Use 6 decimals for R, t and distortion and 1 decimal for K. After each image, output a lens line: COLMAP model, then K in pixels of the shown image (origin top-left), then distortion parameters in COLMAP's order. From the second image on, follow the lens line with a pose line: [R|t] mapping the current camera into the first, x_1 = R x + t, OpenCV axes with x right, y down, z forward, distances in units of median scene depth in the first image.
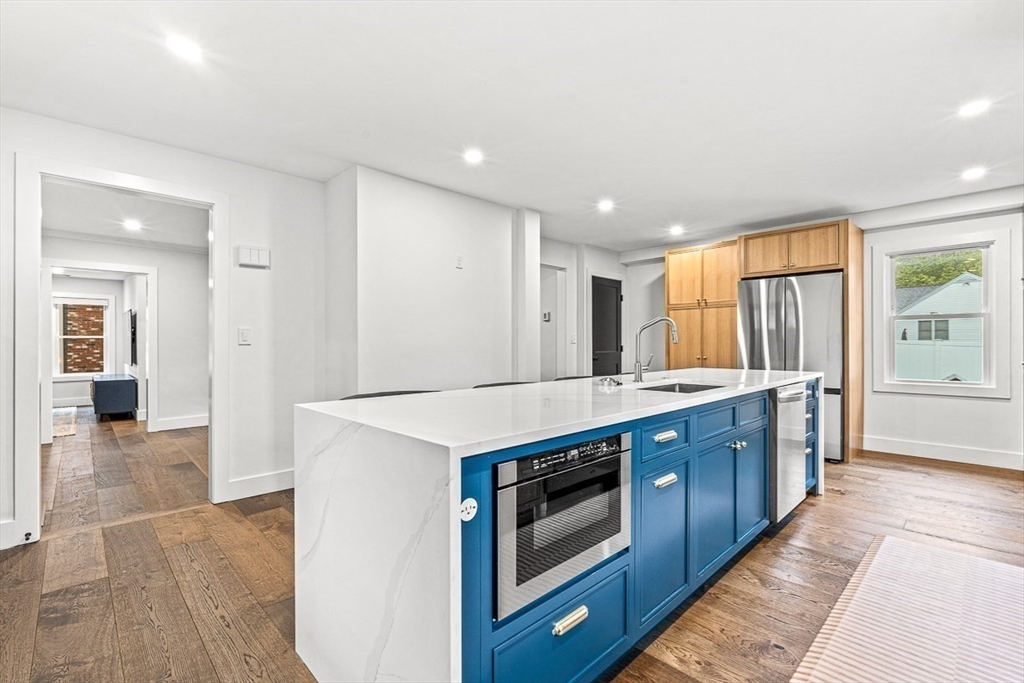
lens RADIAL K [[454.0, 0, 510.1], [0, 454.0, 344.5], [0, 0, 1]] dist [-0.001719, -0.000078]
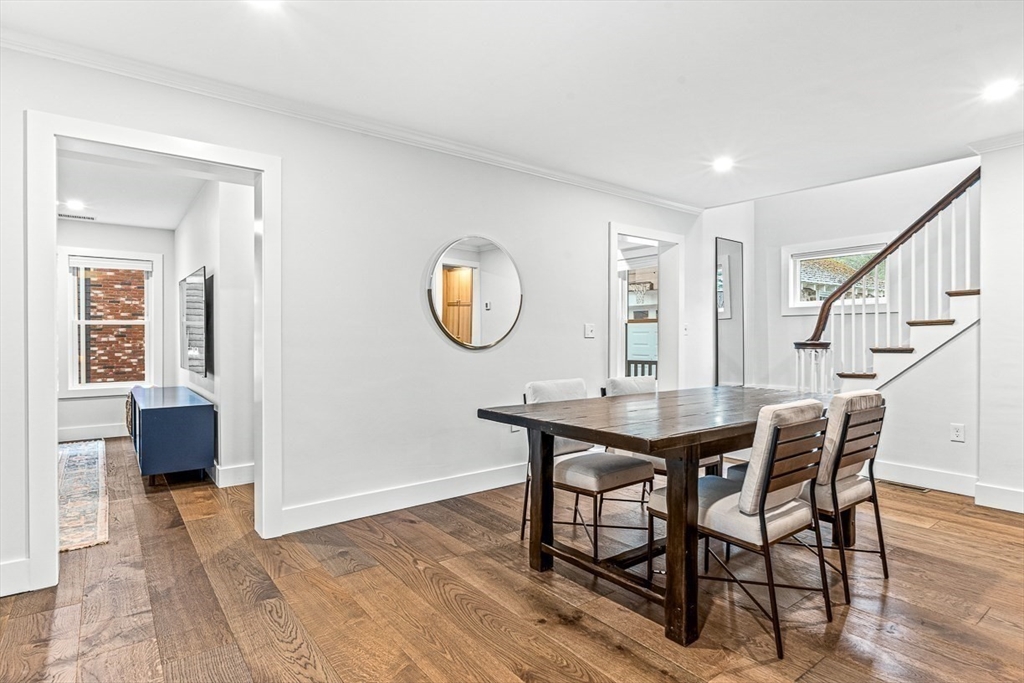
lens RADIAL K [[538.3, 0, 510.5], [0, 538.3, 338.4], [0, 0, 1]] dist [-0.002882, -0.000769]
pose [[0.993981, 0.001465, -0.109544, -0.299537], [-0.001054, 0.999992, 0.003805, 0.000488], [0.109549, -0.003666, 0.993975, 0.305860]]
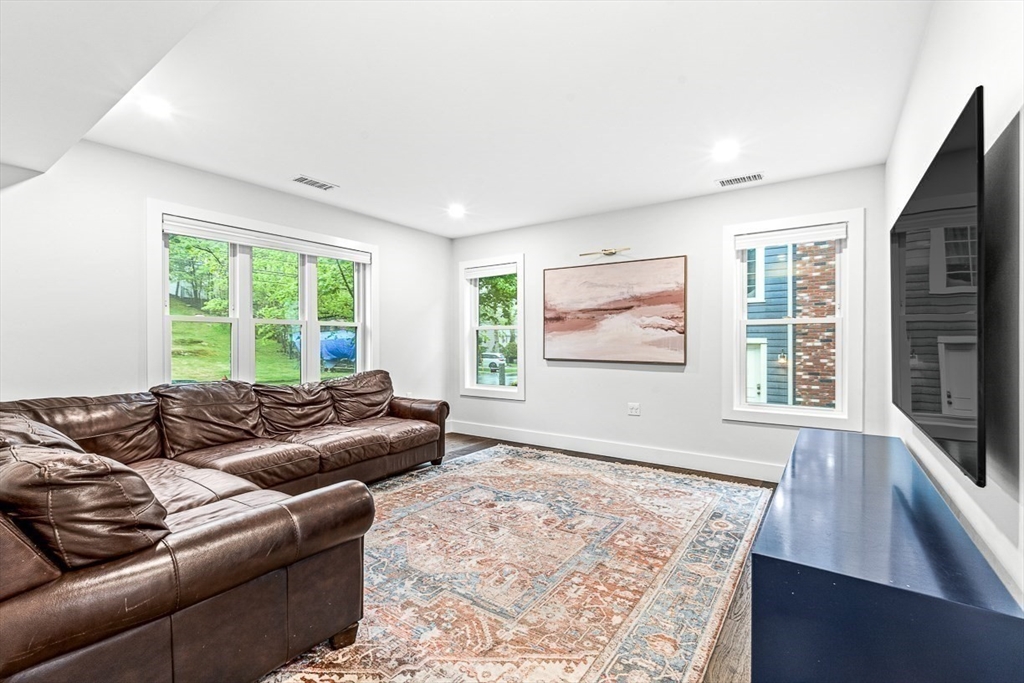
lens RADIAL K [[454.0, 0, 517.1], [0, 454.0, 344.5], [0, 0, 1]] dist [-0.001719, -0.000078]
pose [[0.206156, 0.009586, -0.978472, -0.508517], [-0.001385, 0.999954, 0.009505, 0.000547], [0.978518, -0.000604, 0.206160, 0.580100]]
